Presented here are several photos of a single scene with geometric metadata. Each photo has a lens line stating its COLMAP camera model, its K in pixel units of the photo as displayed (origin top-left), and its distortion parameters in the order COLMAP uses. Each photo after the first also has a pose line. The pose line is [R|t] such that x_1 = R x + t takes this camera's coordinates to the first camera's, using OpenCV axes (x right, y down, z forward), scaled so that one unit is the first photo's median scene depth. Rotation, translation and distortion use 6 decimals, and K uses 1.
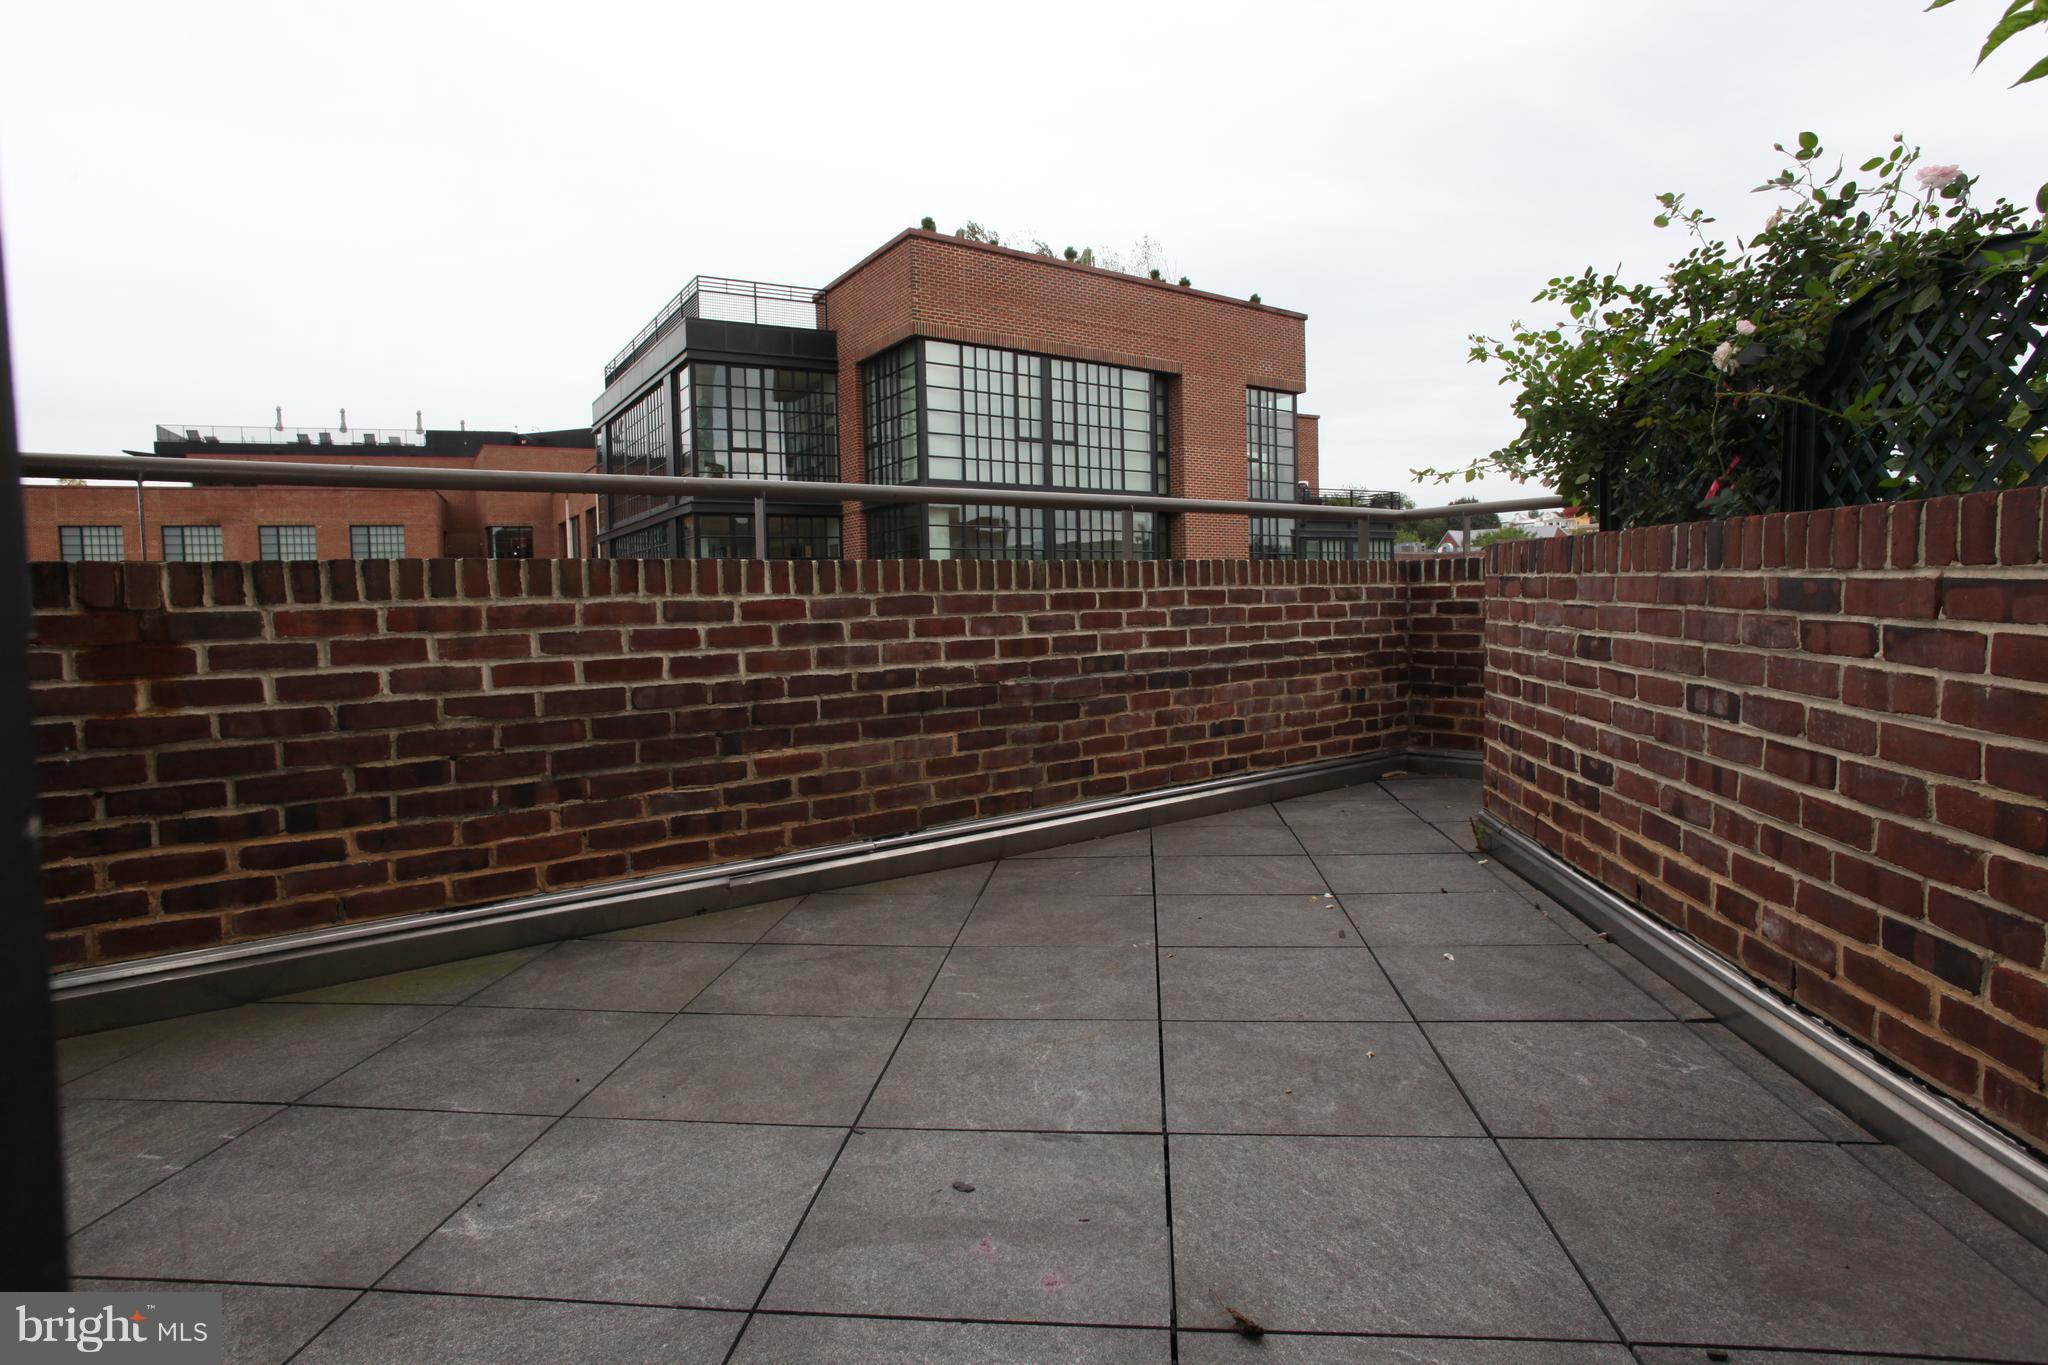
lens RADIAL K [[1170.7, 0, 1025.9], [0, 1170.7, 671.3], [0, 0, 1]] dist [-0.081104, 0.053528]
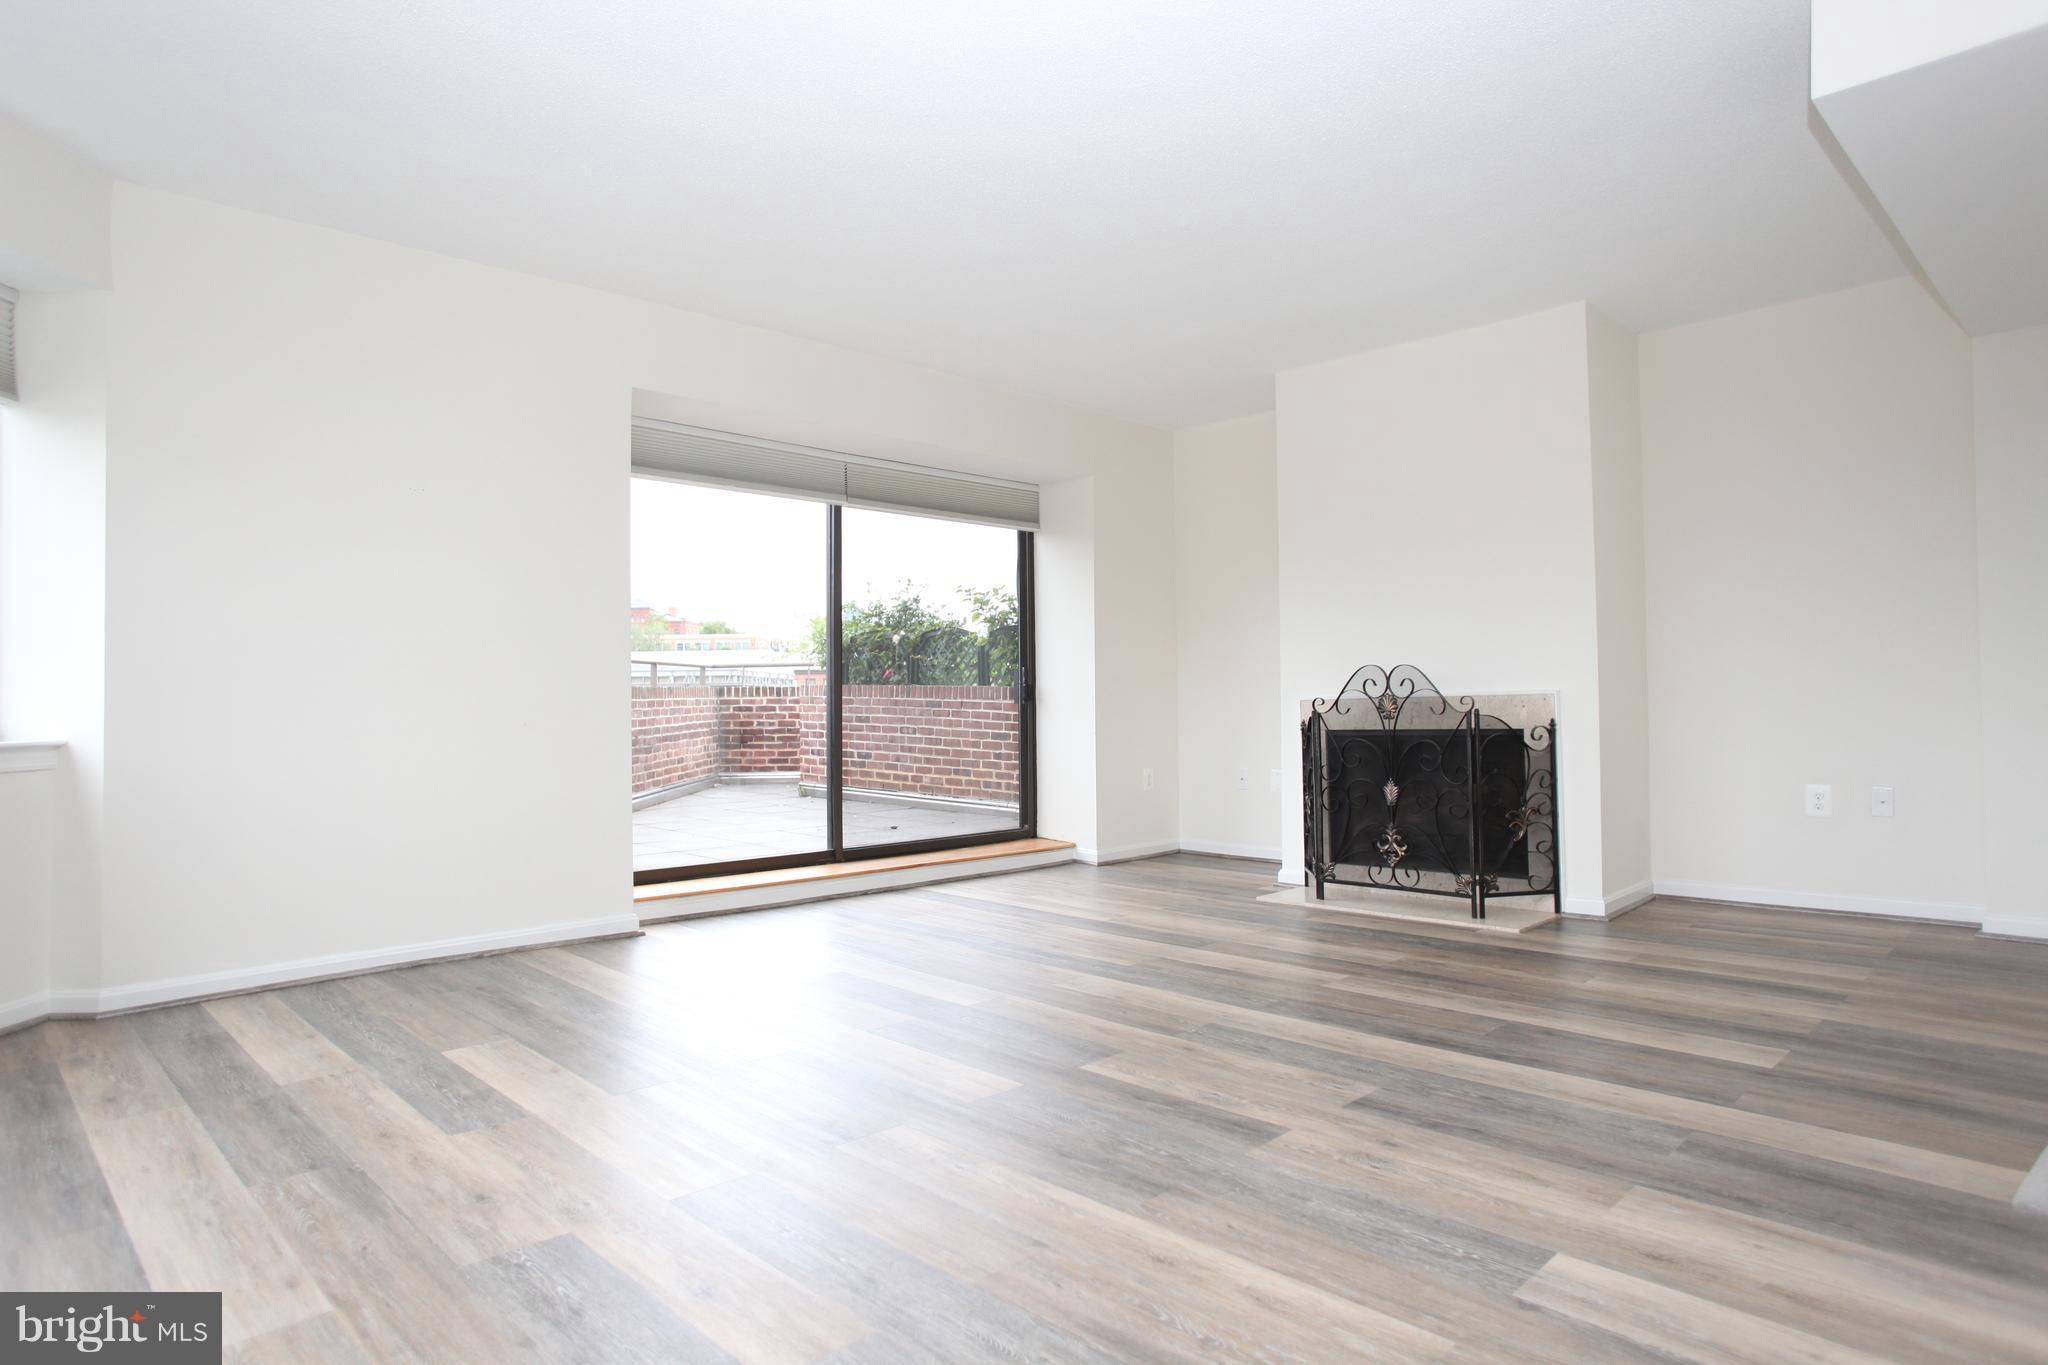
lens RADIAL K [[1170.7, 0, 1025.9], [0, 1170.7, 671.3], [0, 0, 1]] dist [-0.081104, 0.053528]
pose [[0.641010, 0.032877, 0.766828, -0.198473], [0.038768, 0.996420, -0.075128, 0.012515], [-0.766553, 0.077887, 0.637441, -0.169333]]
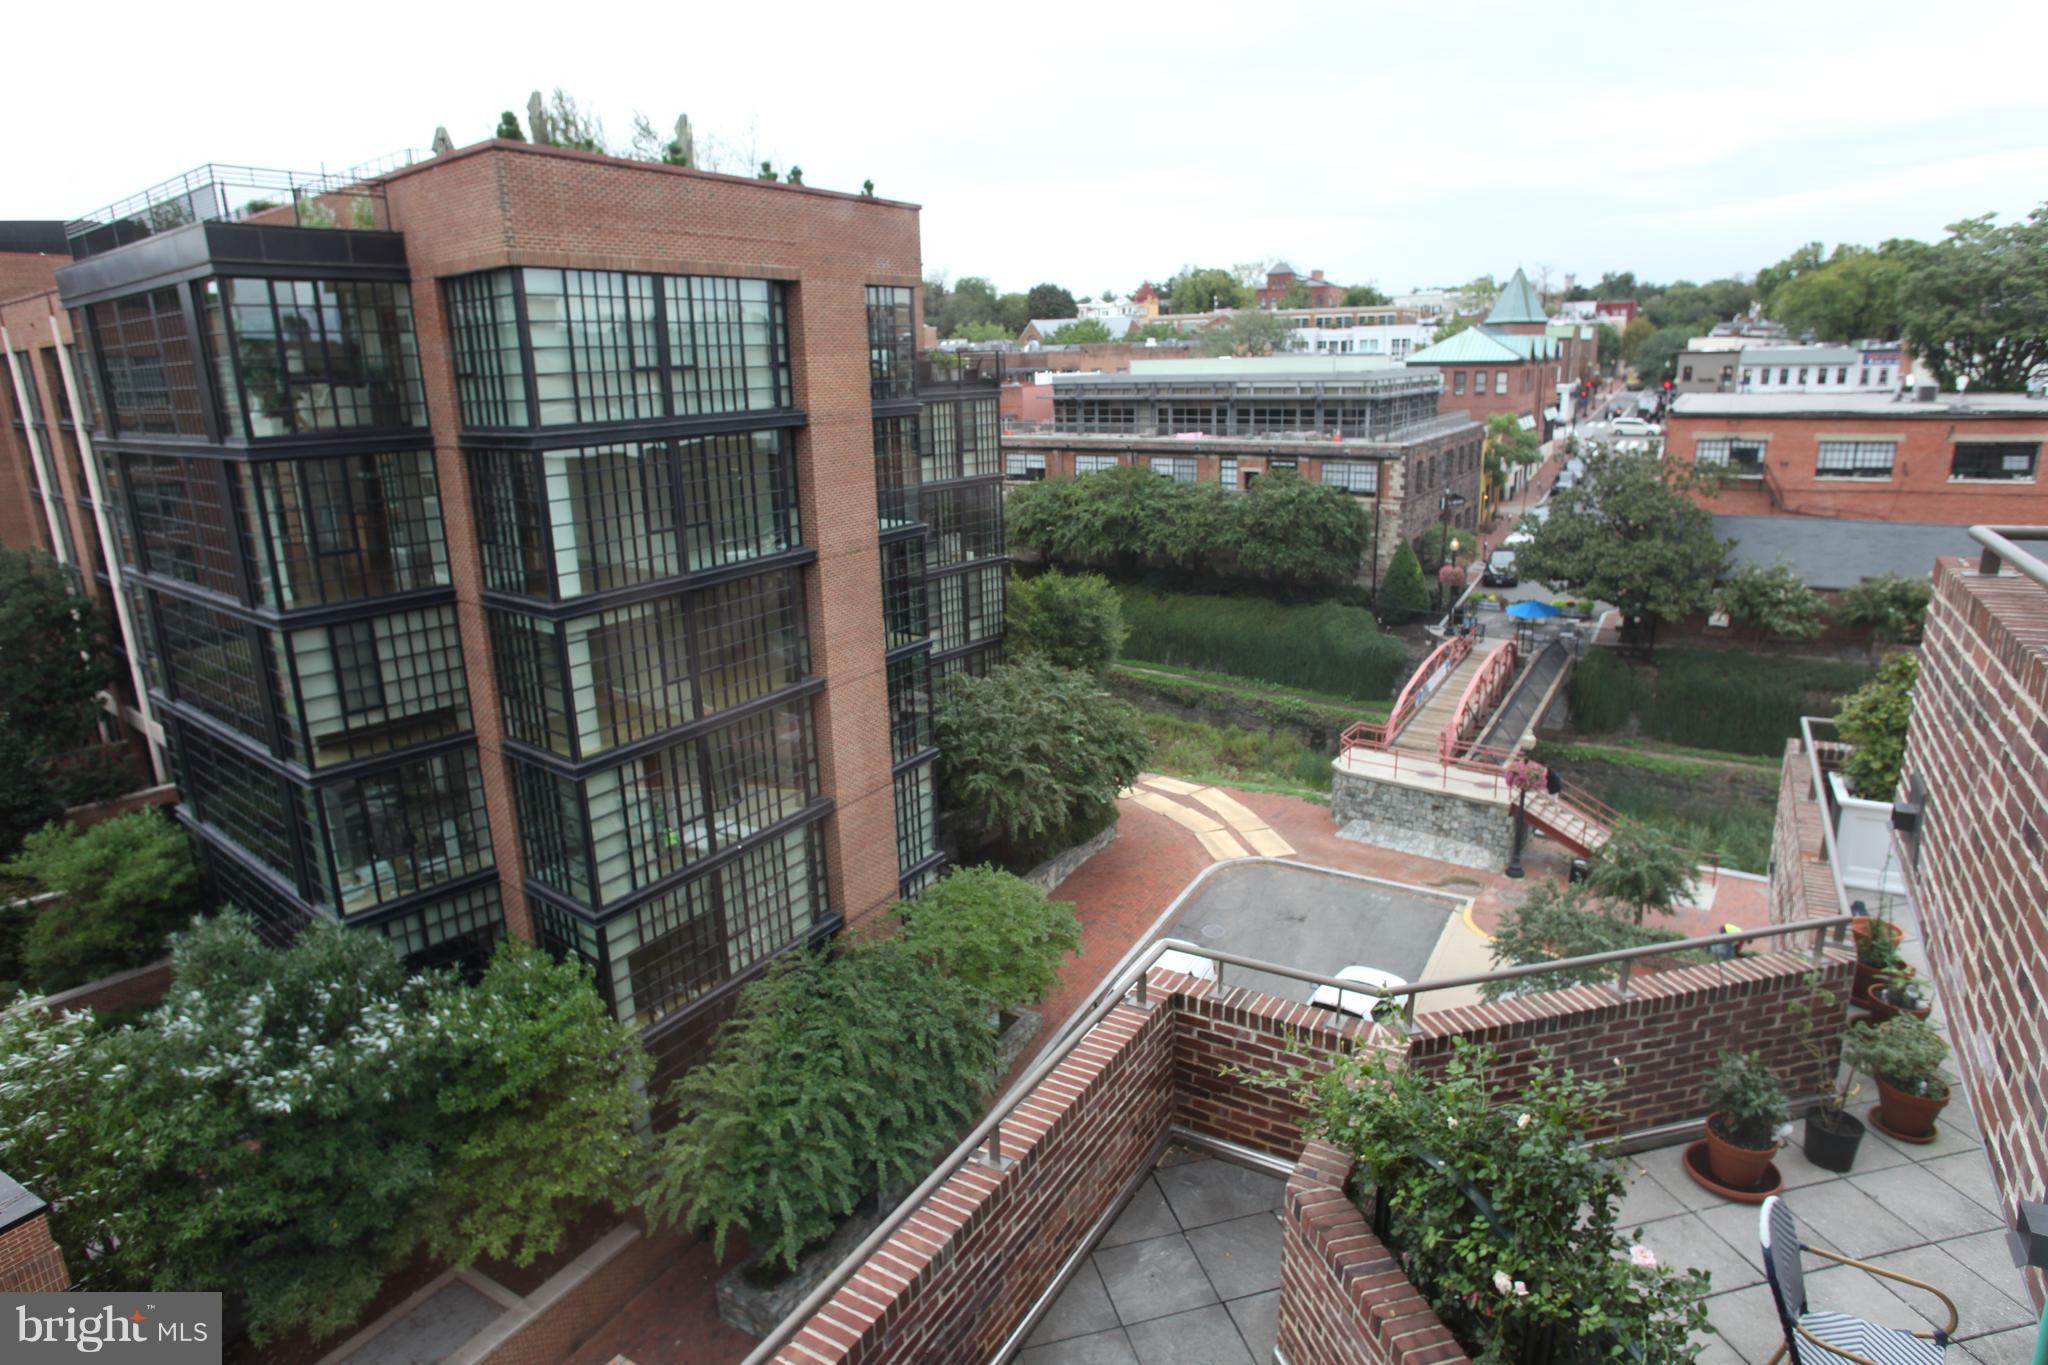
lens RADIAL K [[1170.7, 0, 1025.9], [0, 1170.7, 671.3], [0, 0, 1]] dist [-0.081104, 0.053528]
pose [[0.940154, -0.085819, 0.329767, -0.037643], [0.021856, 0.980960, 0.192978, -0.134656], [-0.340049, -0.174222, 0.924128, -0.000877]]
